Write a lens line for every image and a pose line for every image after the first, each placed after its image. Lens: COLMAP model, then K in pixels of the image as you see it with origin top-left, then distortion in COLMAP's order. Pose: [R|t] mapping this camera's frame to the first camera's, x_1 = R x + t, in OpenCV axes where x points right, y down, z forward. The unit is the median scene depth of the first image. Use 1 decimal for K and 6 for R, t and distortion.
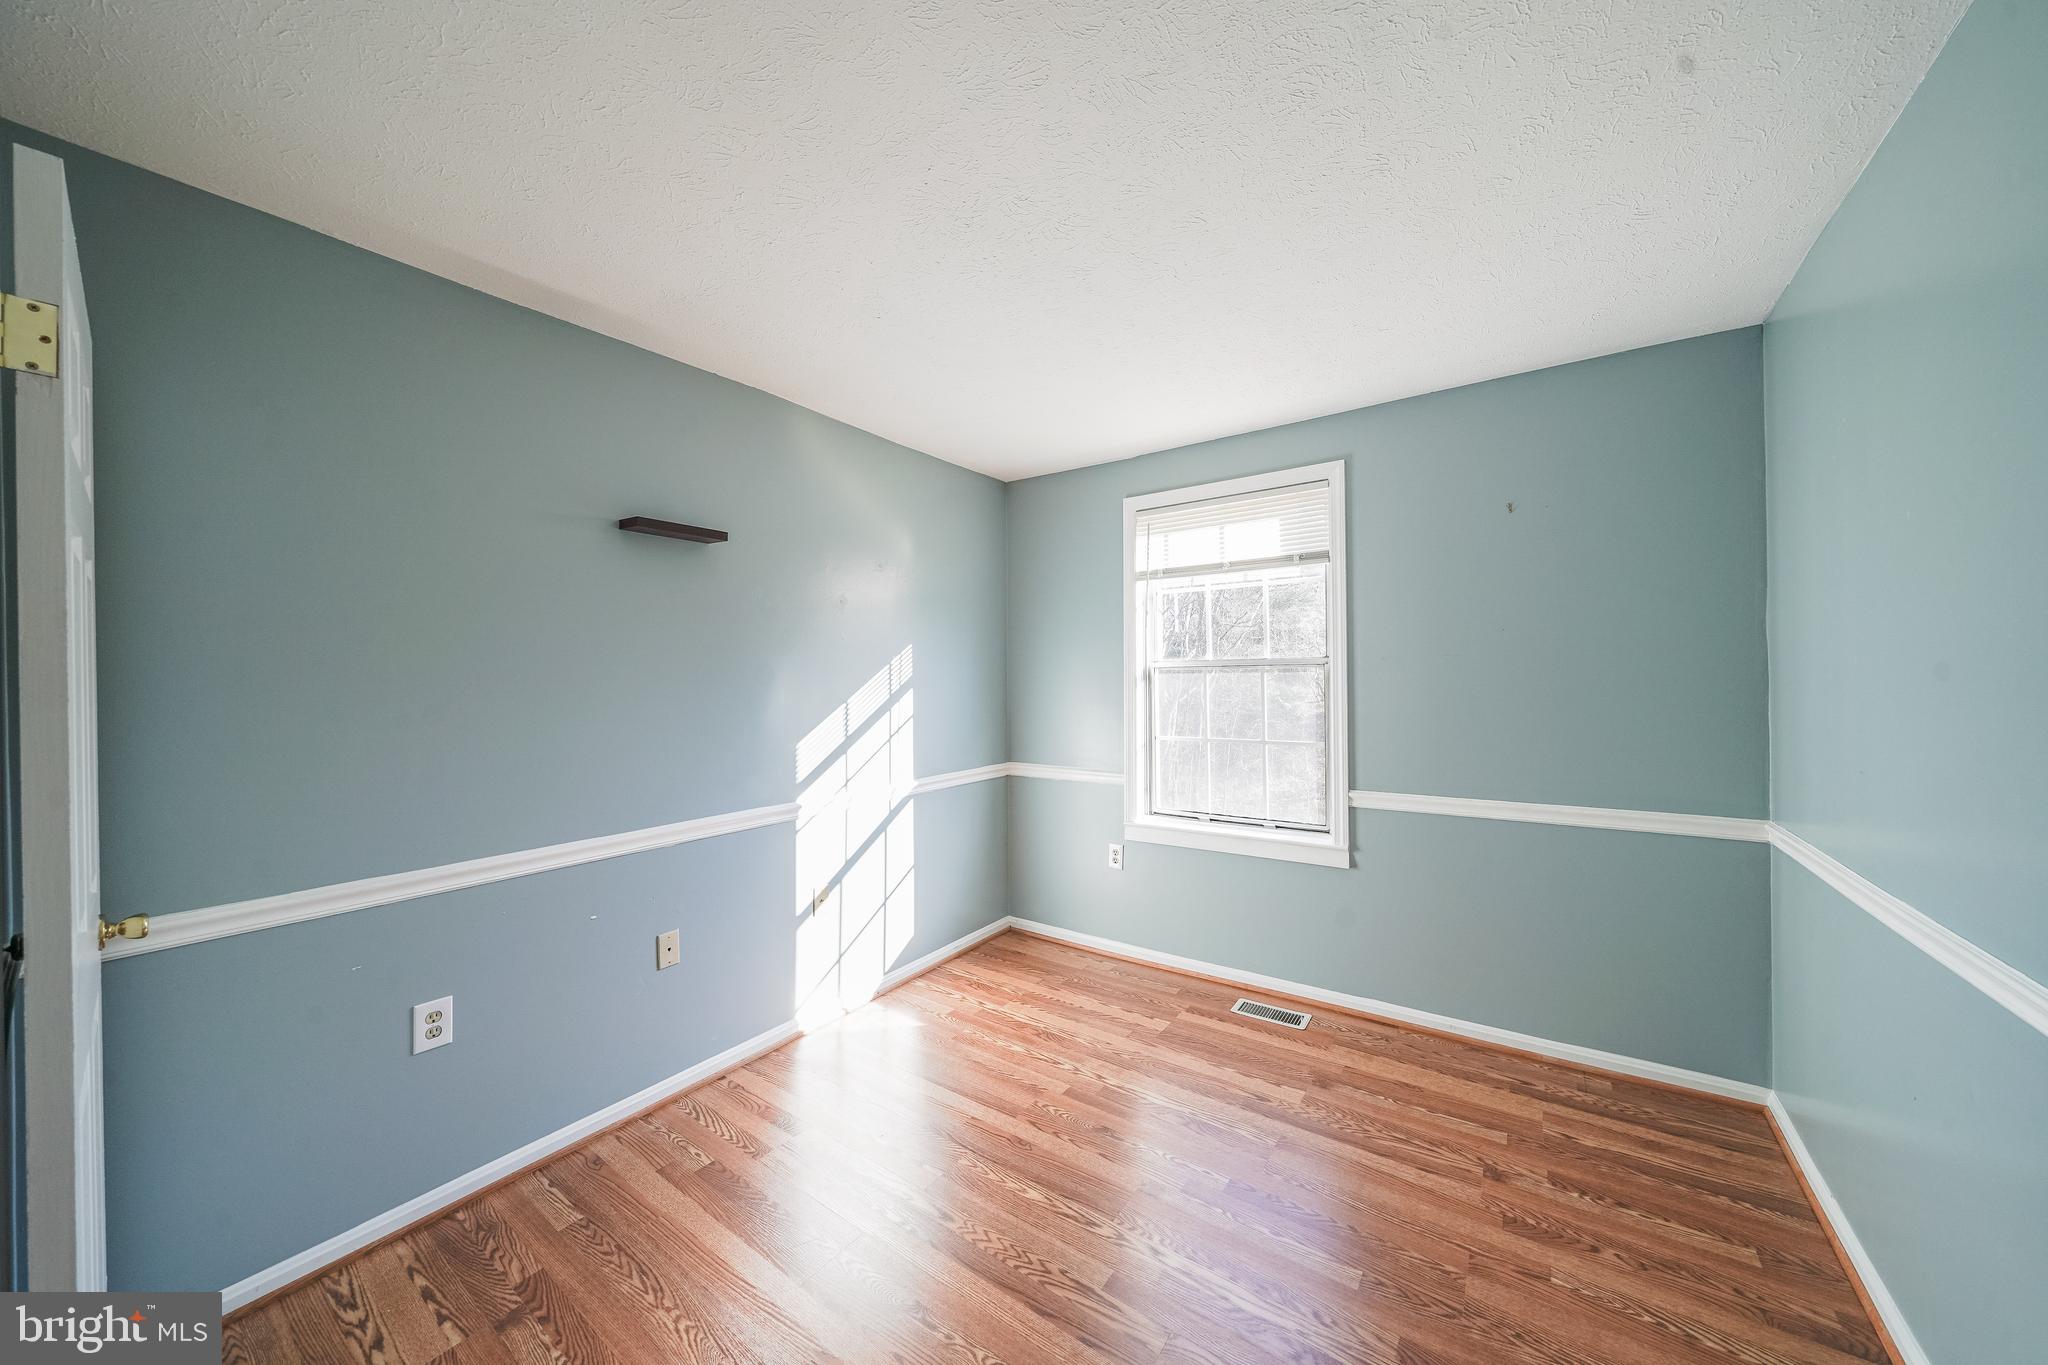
lens RADIAL K [[704.3, 0, 1044.1], [0, 704.3, 678.5], [0, 0, 1]] dist [-0.004746, 0.000214]
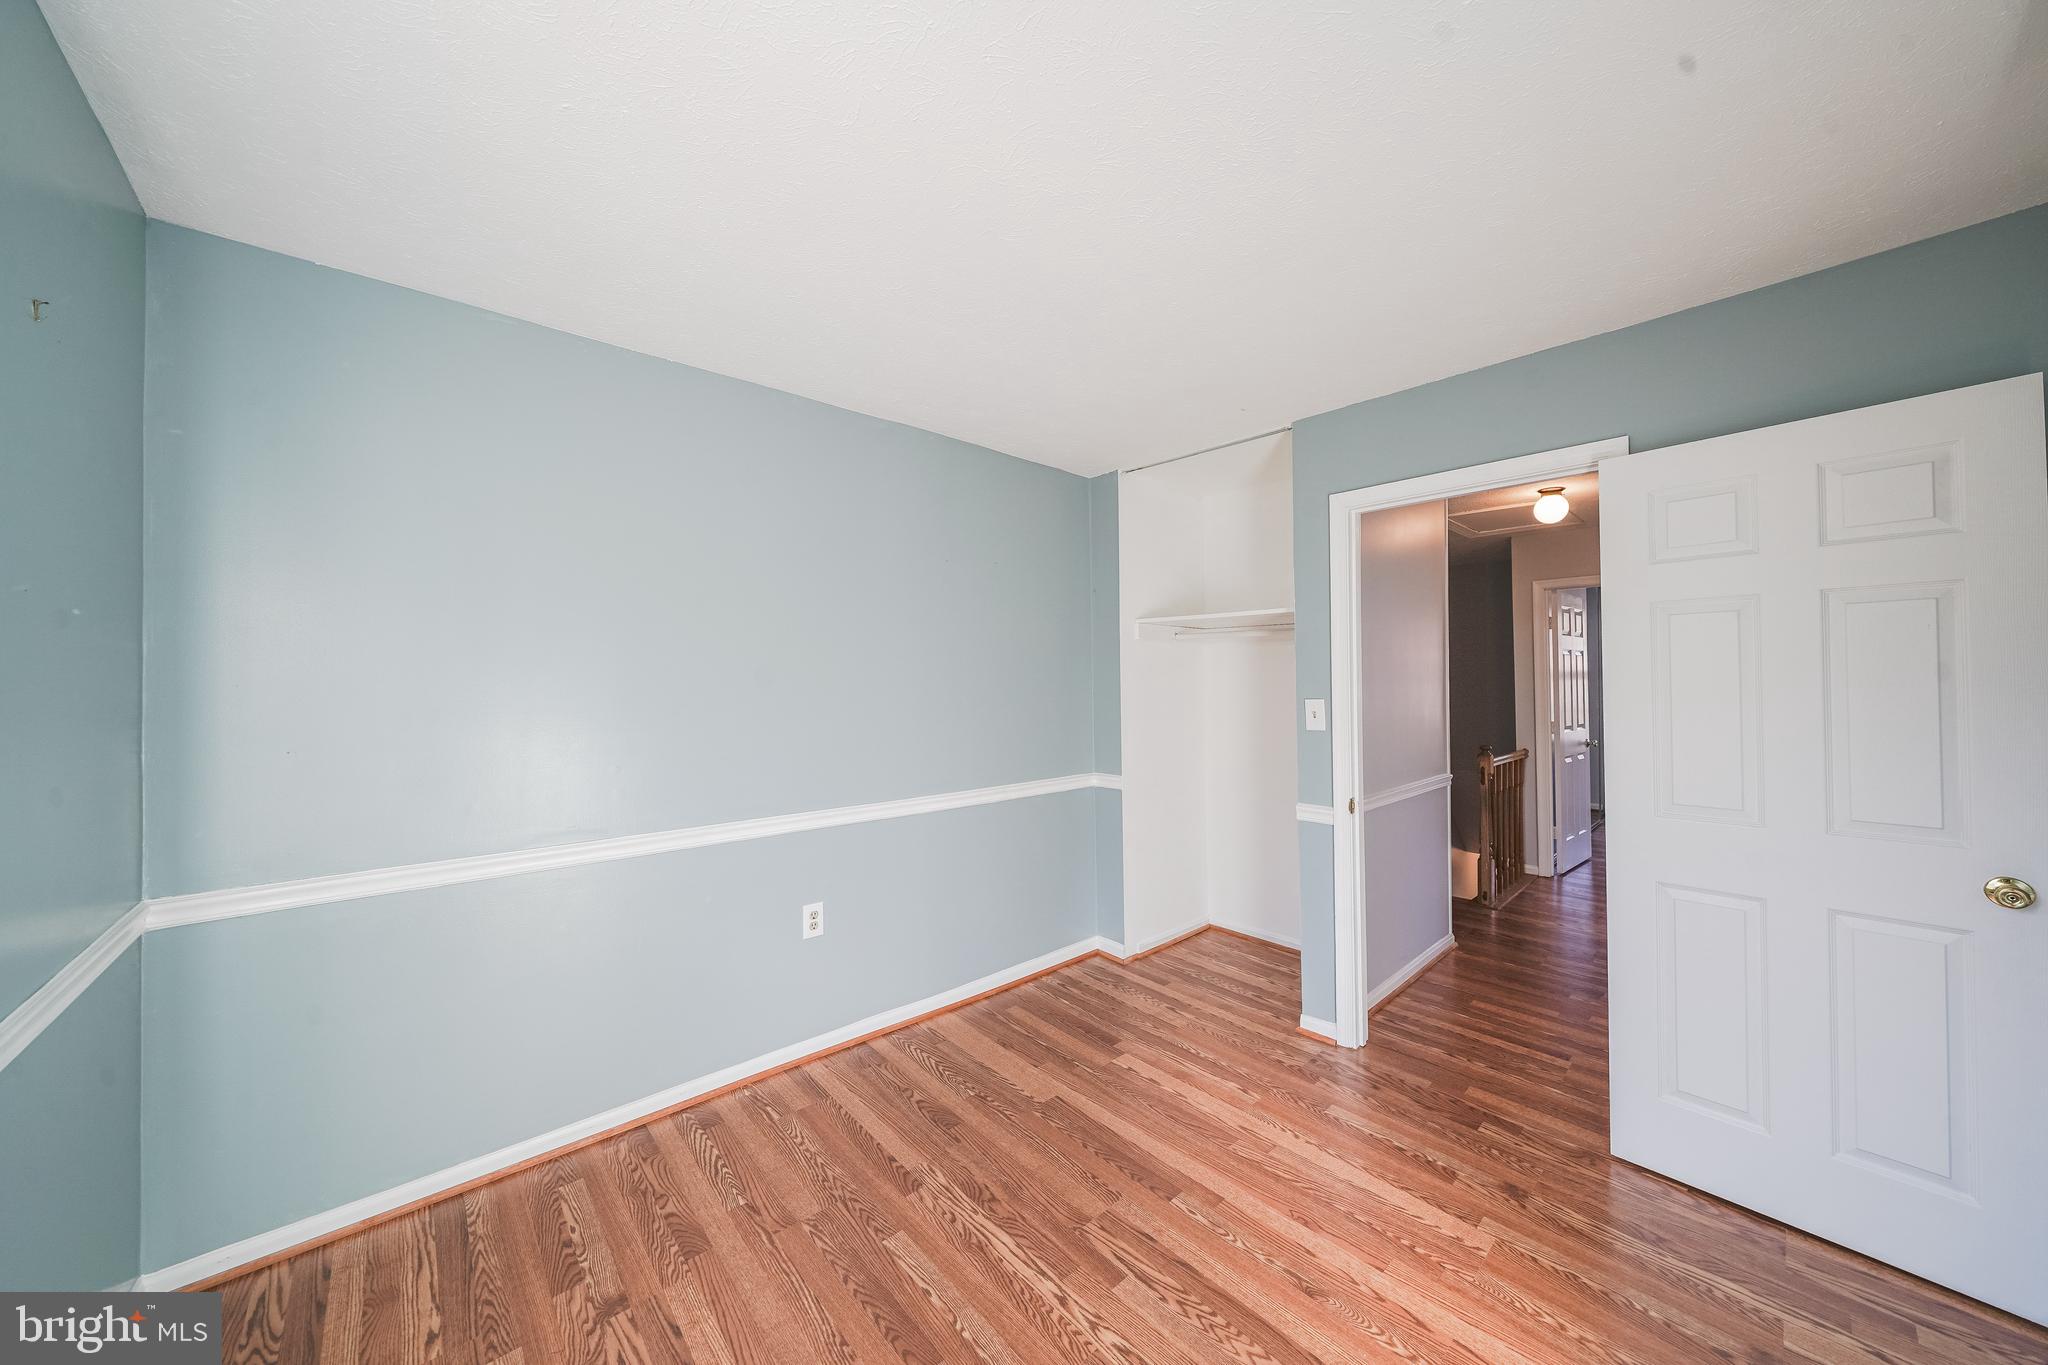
lens RADIAL K [[704.3, 0, 1023.4], [0, 704.3, 680.6], [0, 0, 1]] dist [-0.004746, 0.000214]
pose [[-0.970523, 0.014824, 0.240551, -0.018551], [0.014101, 0.999889, -0.004728, -0.006944], [-0.240595, -0.001196, -0.970625, 1.204760]]
